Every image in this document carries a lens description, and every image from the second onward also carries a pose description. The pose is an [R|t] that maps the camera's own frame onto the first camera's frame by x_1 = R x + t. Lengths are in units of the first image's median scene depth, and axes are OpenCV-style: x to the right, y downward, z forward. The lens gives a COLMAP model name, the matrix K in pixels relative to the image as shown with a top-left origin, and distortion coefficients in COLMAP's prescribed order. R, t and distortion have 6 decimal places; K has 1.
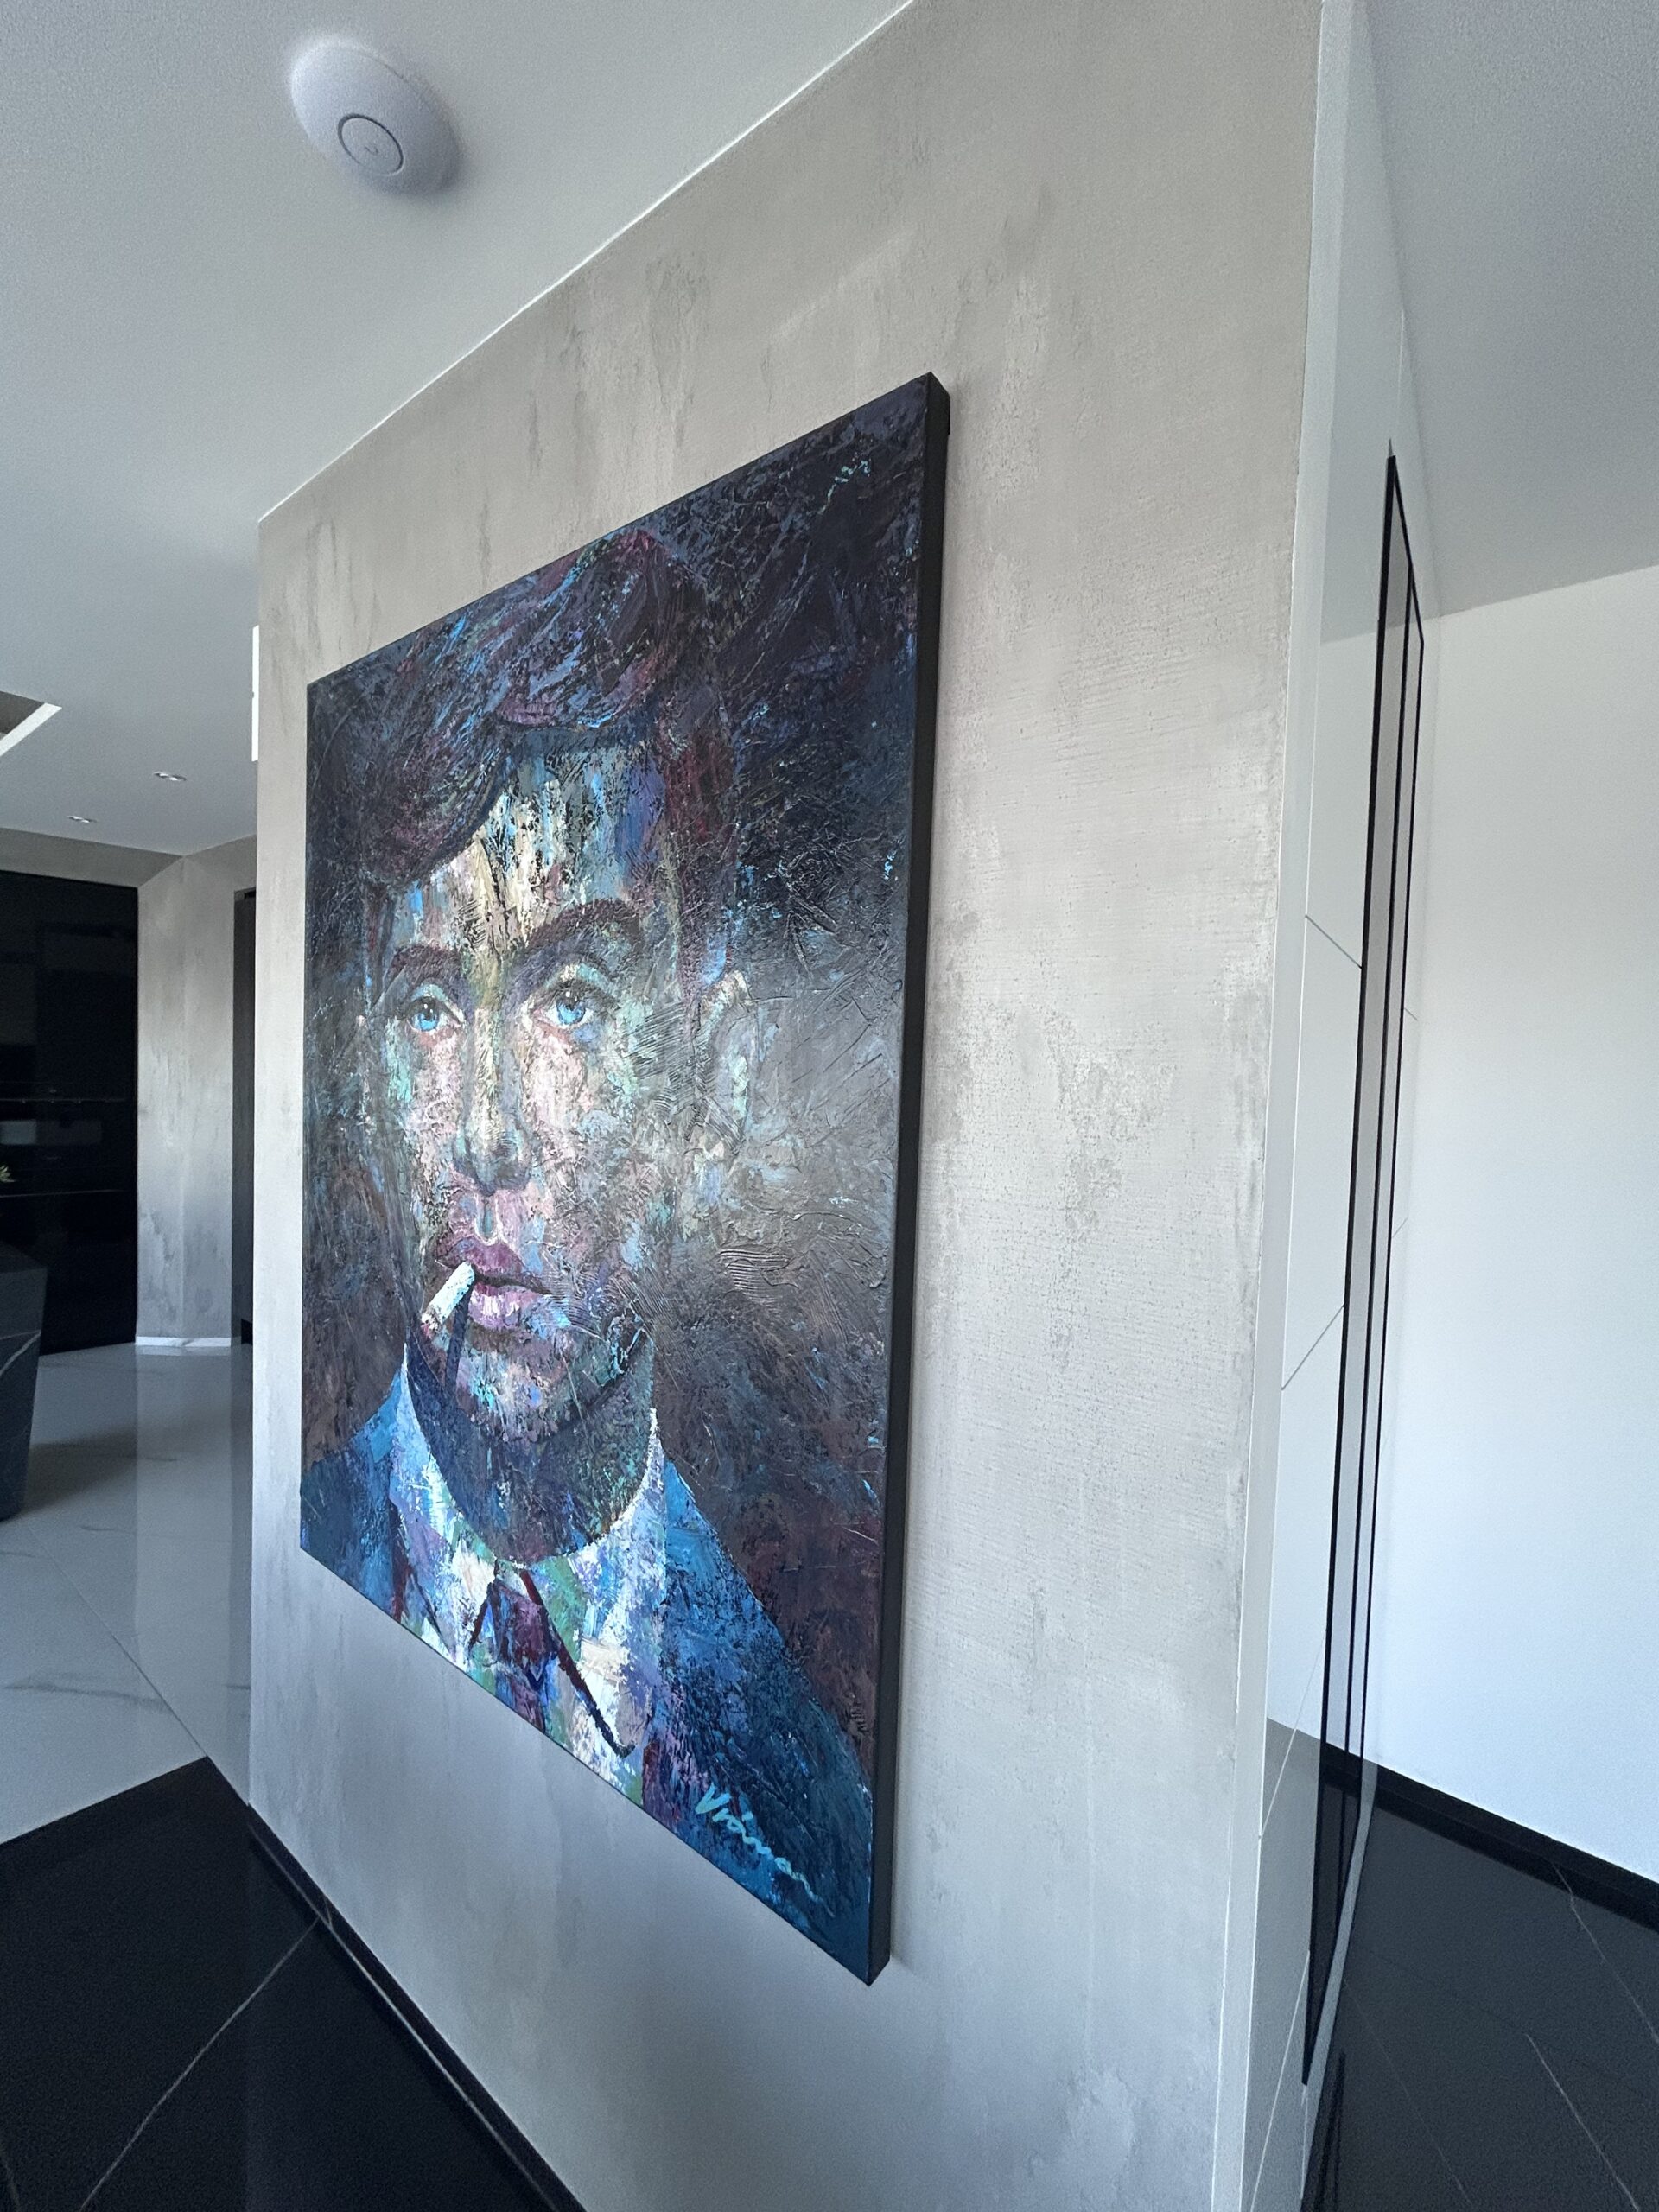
lens RADIAL K [[884.1, 0, 831.1], [0, 884.1, 1111.6], [0, 0, 1]] dist [-0.005101, 0.002694]
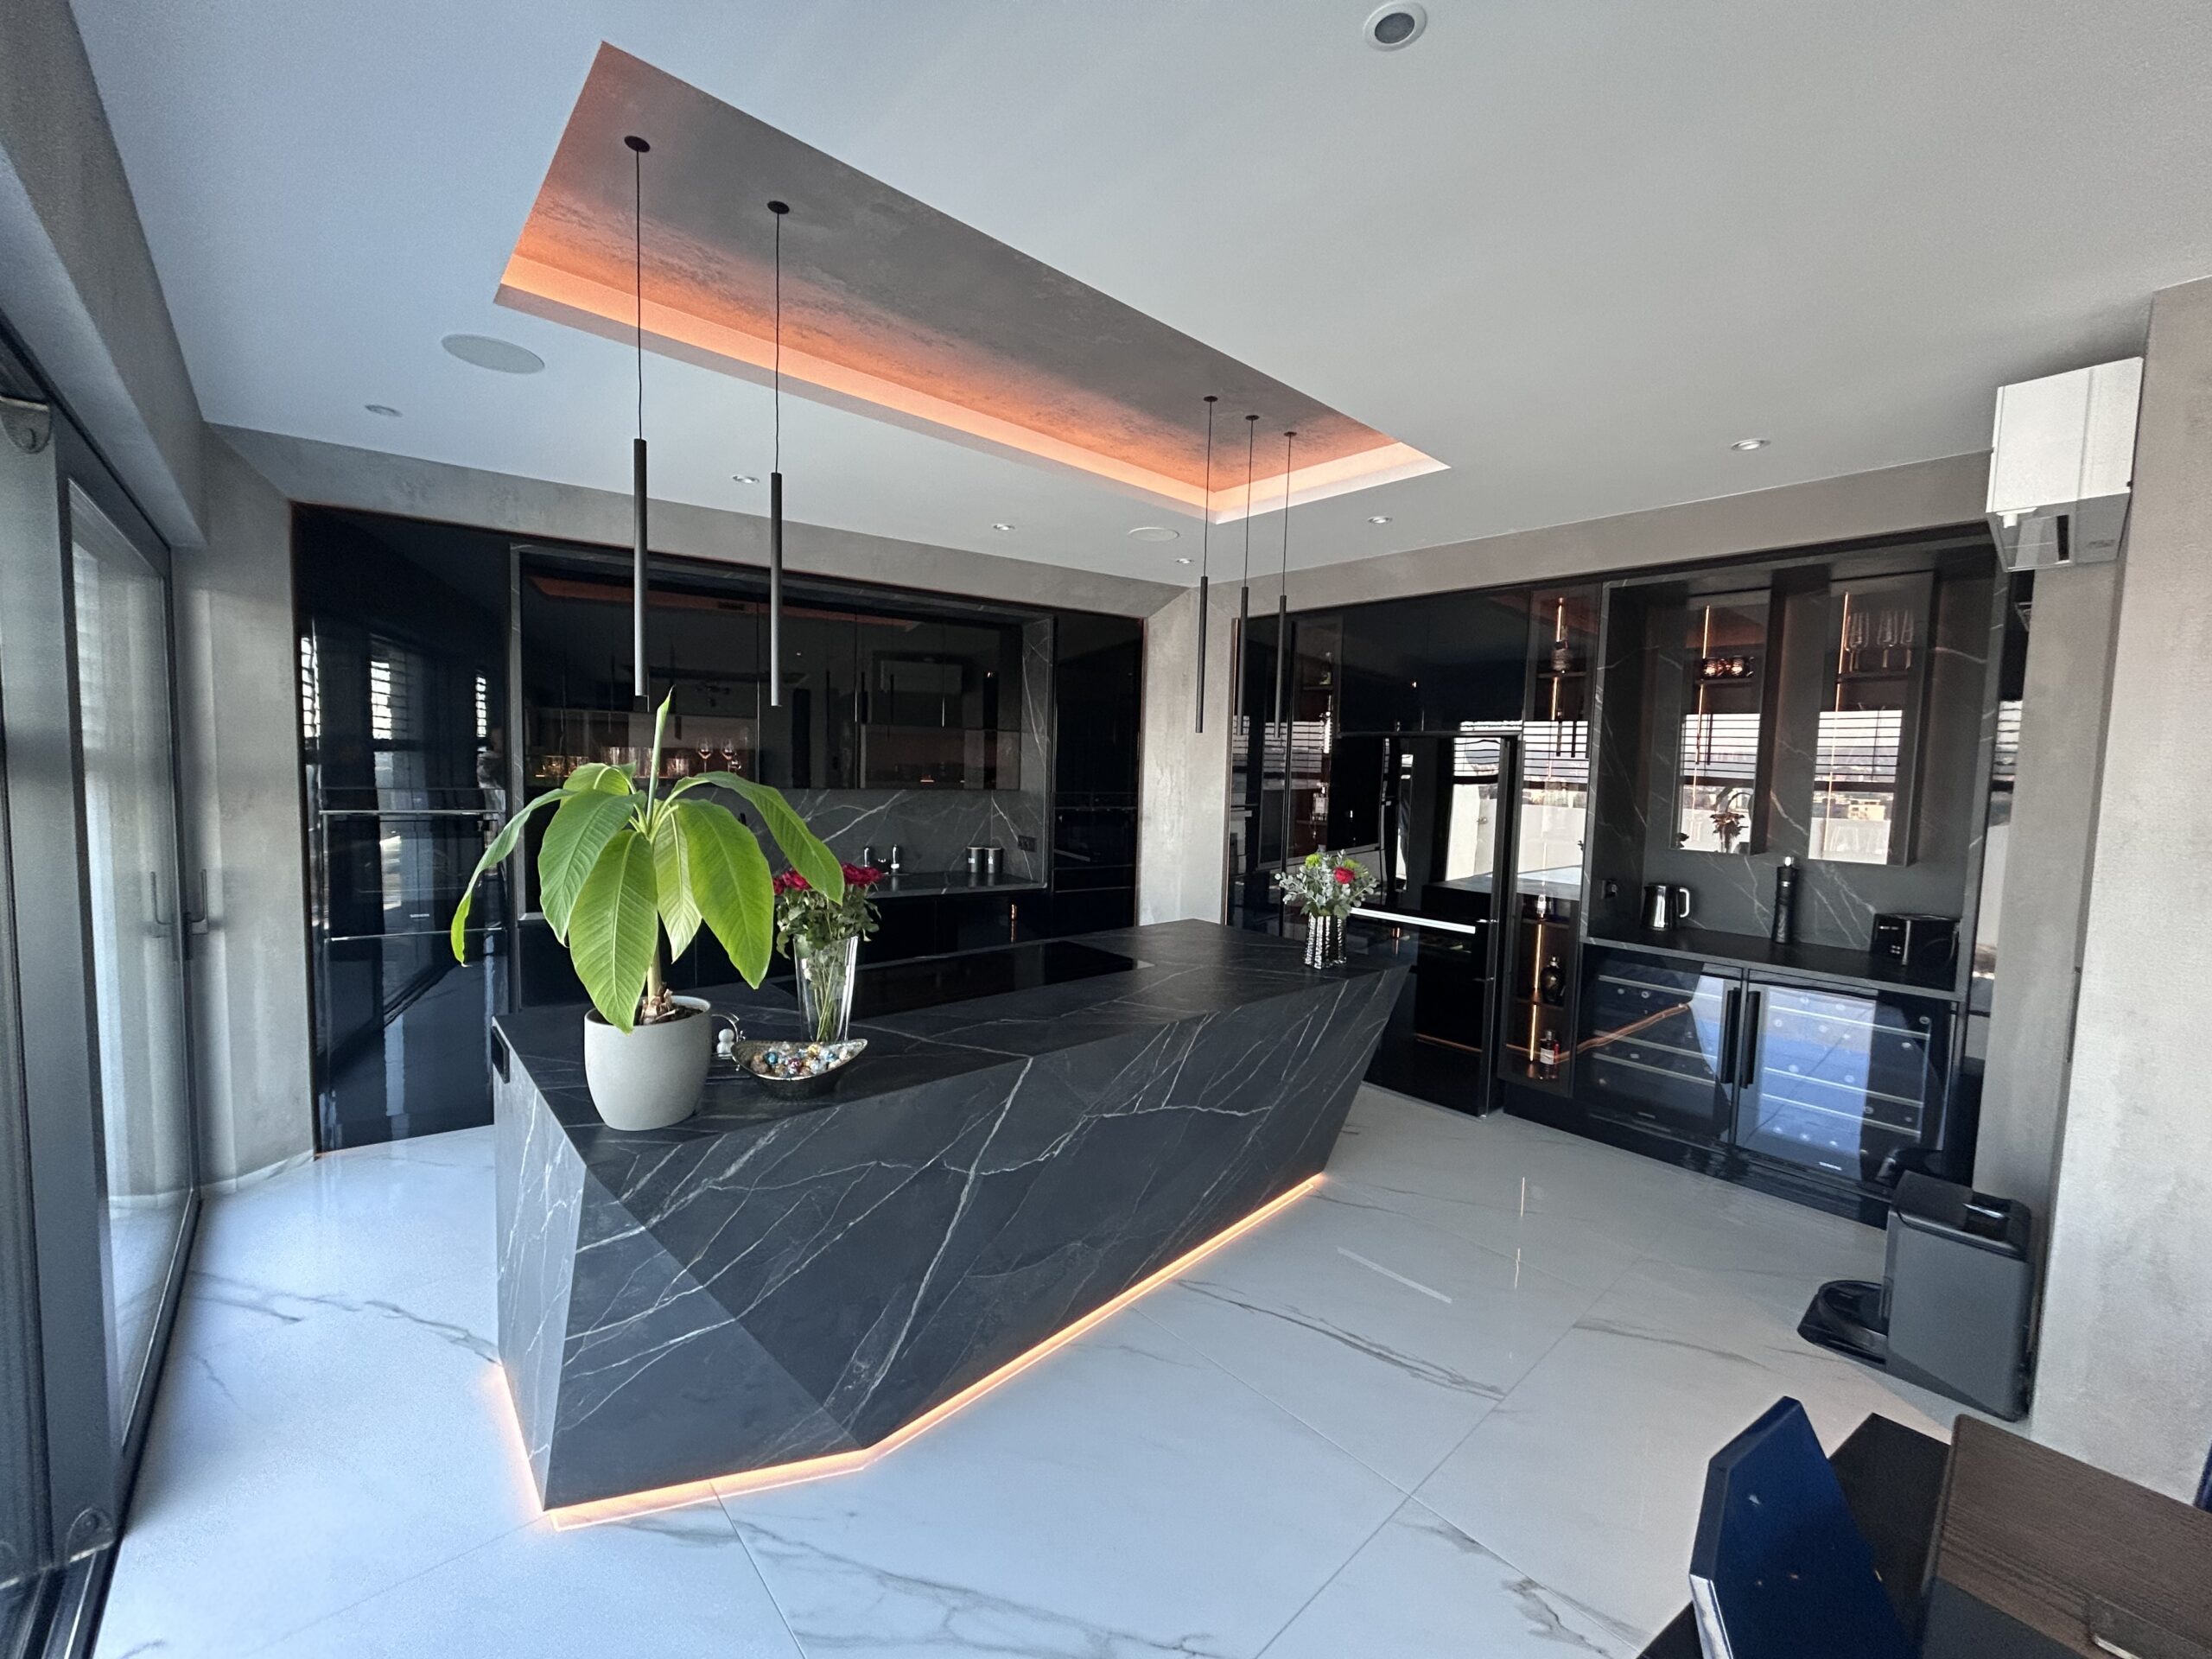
lens RADIAL K [[884.1, 0, 1104.2], [0, 884.1, 823.5], [0, 0, 1]] dist [-0.005101, 0.002694]
pose [[0.980815, 0.007006, -0.194813, -2.553330], [-0.003081, 0.999786, 0.020443, -0.065390], [0.194914, -0.019451, 0.980627, -0.479546]]
